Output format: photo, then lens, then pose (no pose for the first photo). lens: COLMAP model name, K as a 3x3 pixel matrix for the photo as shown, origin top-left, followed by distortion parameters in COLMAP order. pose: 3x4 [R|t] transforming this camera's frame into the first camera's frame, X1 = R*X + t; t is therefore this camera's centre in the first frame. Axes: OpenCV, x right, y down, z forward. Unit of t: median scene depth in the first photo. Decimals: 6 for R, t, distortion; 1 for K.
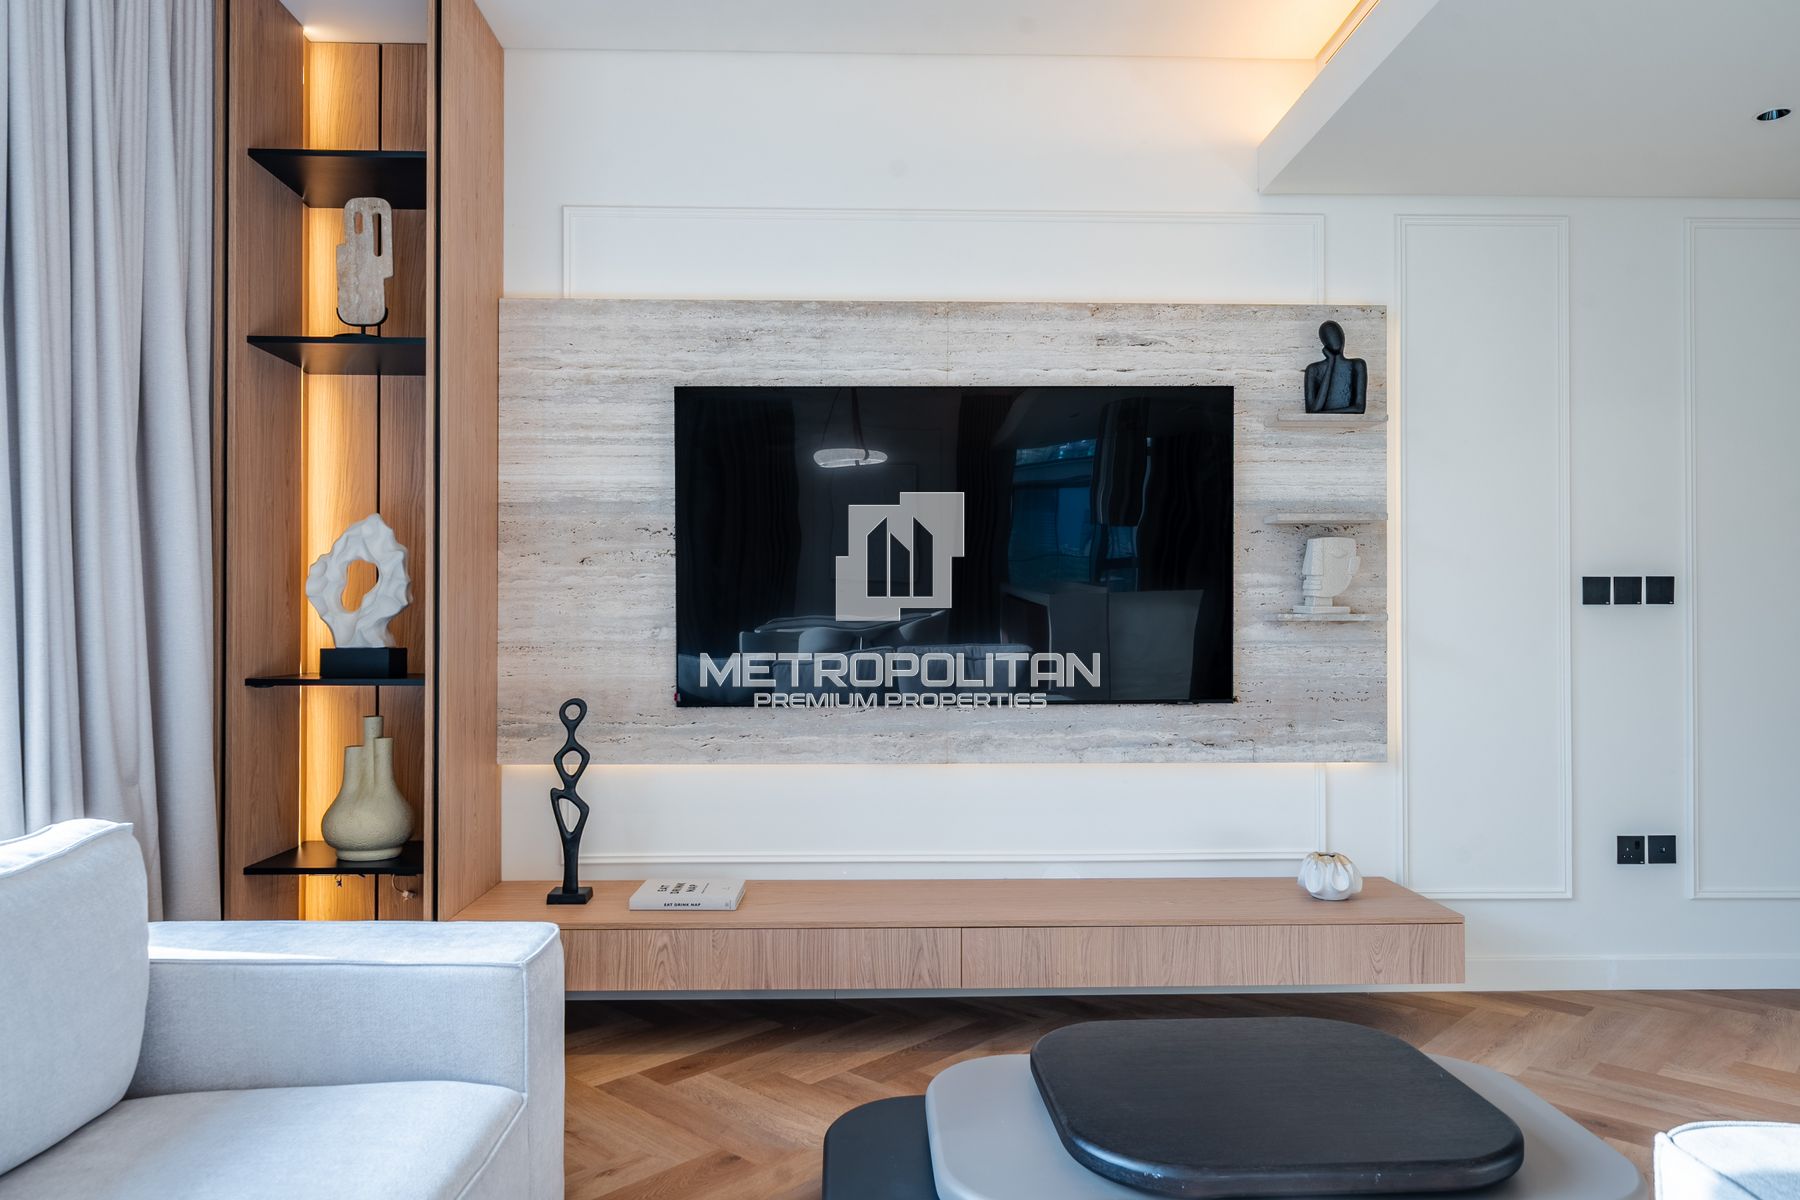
lens RADIAL K [[1204.1, 0, 894.9], [0, 1204.1, 611.9], [0, 0, 1]] dist [0.003990, -0.003310]
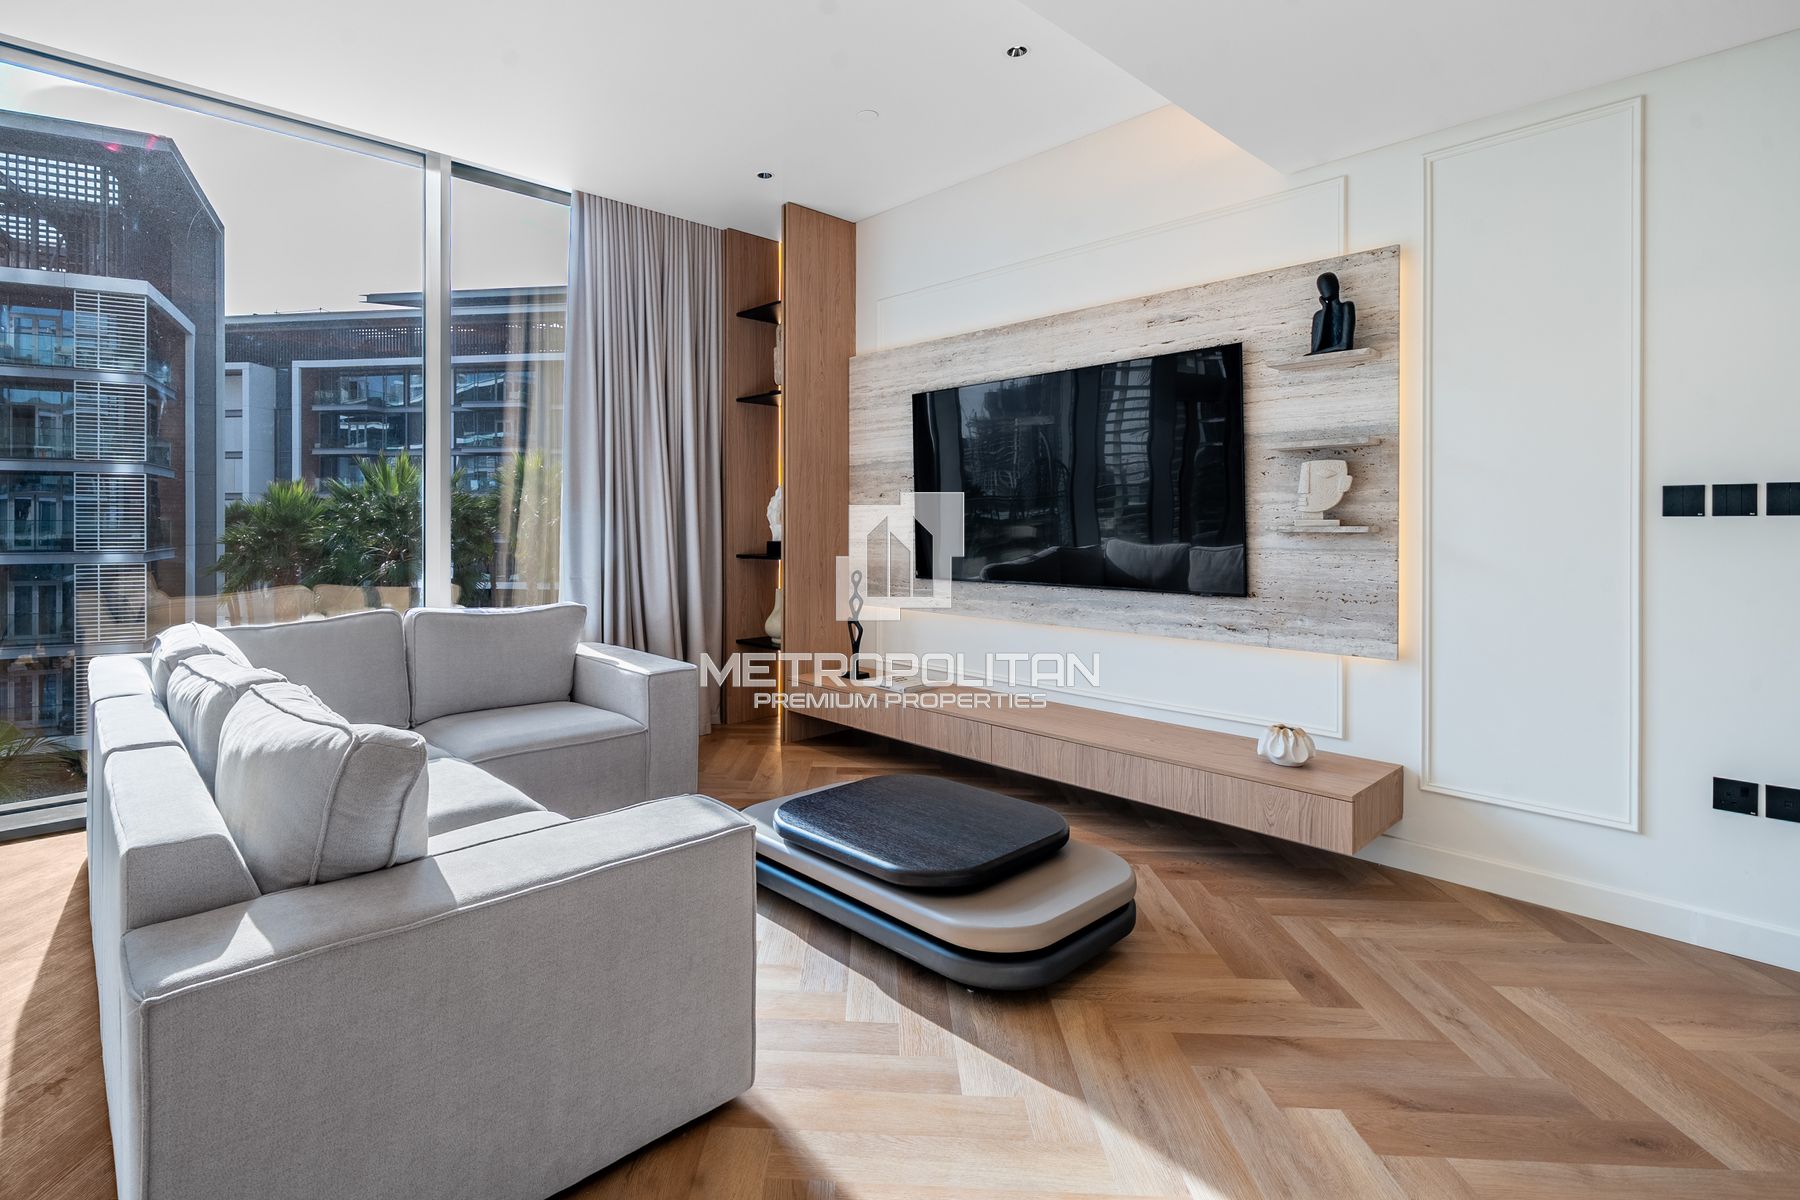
lens RADIAL K [[879.0, 0, 823.0], [0, 879.0, 524.3], [0, 0, 1]] dist [0.002286, -0.000912]
pose [[0.634786, 0.002423, -0.772684, 0.707741], [0.010547, 0.999875, 0.011800, -0.015338], [0.772616, -0.015640, 0.634681, 0.087810]]
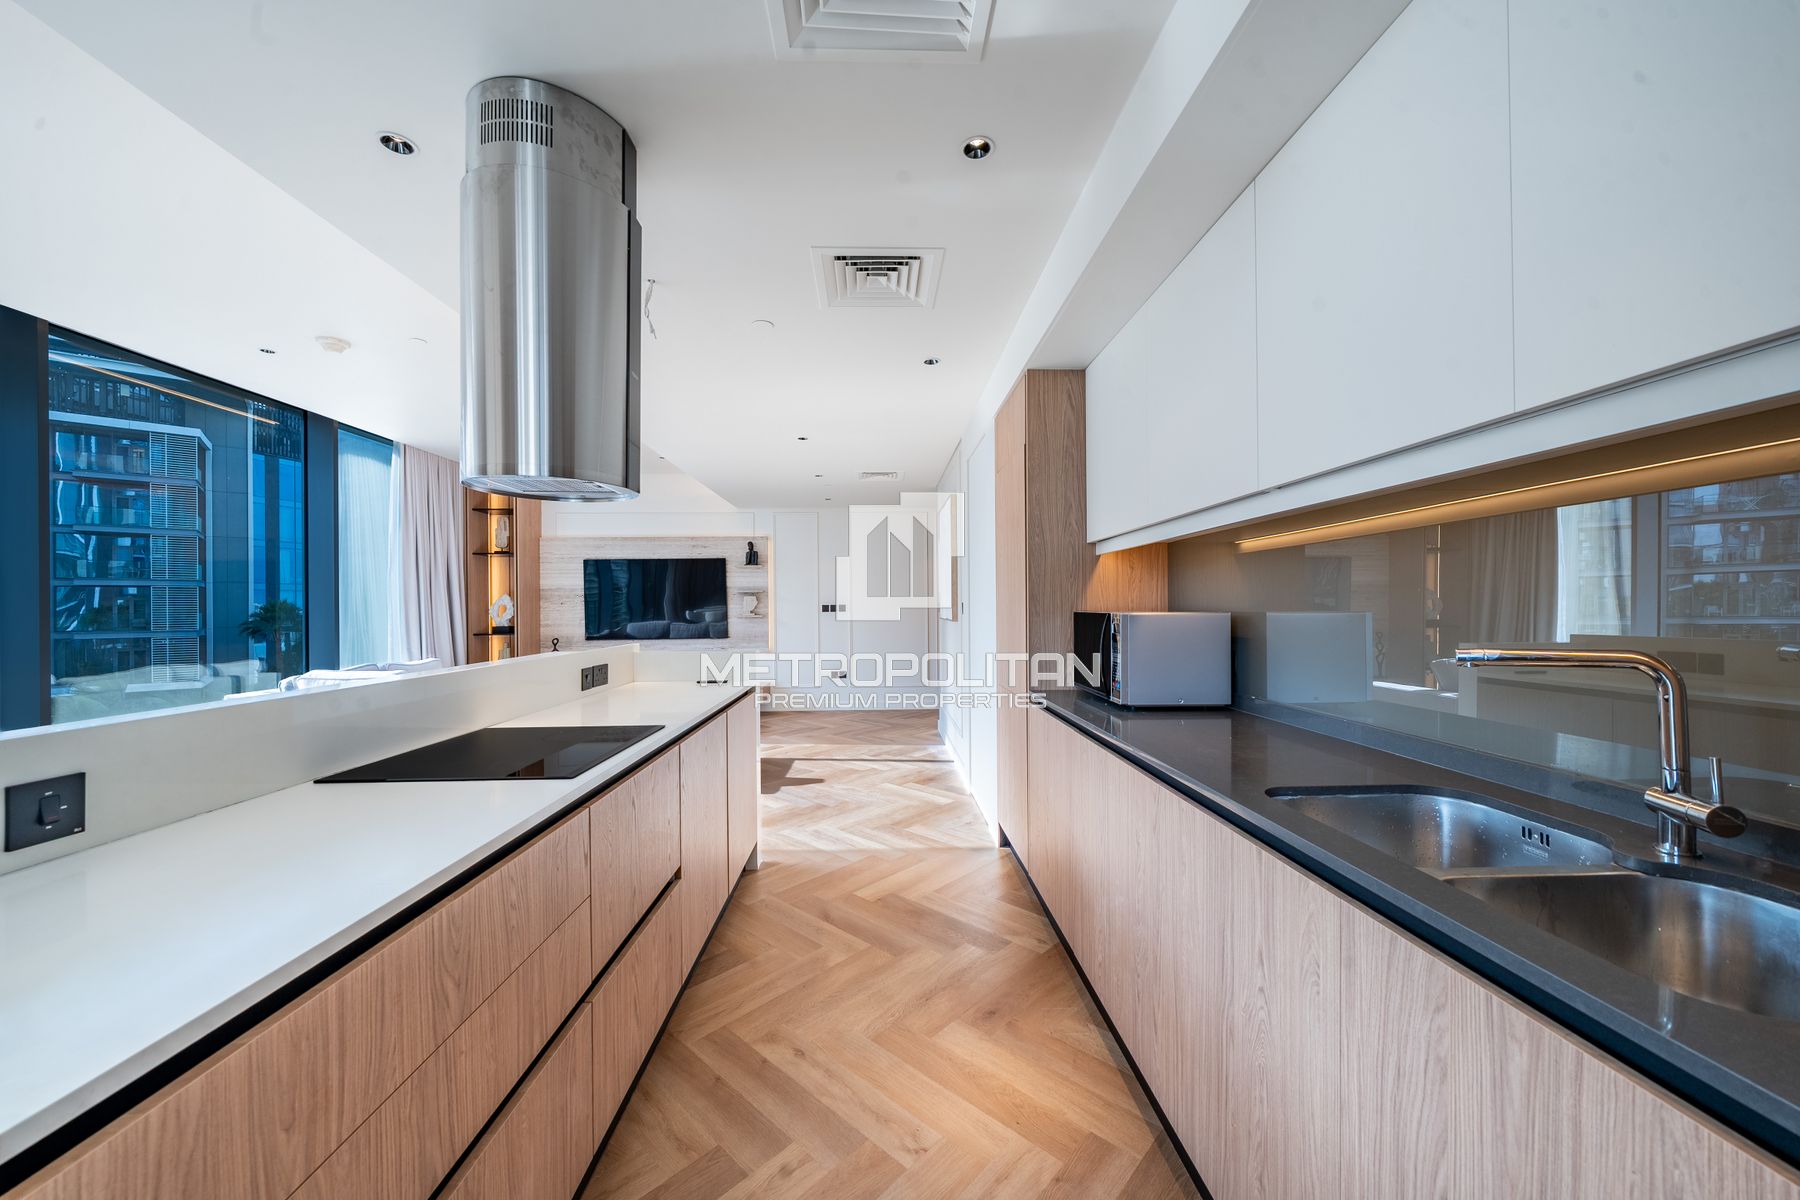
lens RADIAL K [[666.2, 0, 911.7], [0, 666.2, 604.6], [0, 0, 1]] dist [-0.005533, 0.000414]
pose [[0.999956, -0.007469, 0.005605, 0.879557], [0.007405, 0.999908, 0.011341, -0.054815], [-0.005689, -0.011299, 0.999920, -1.195742]]
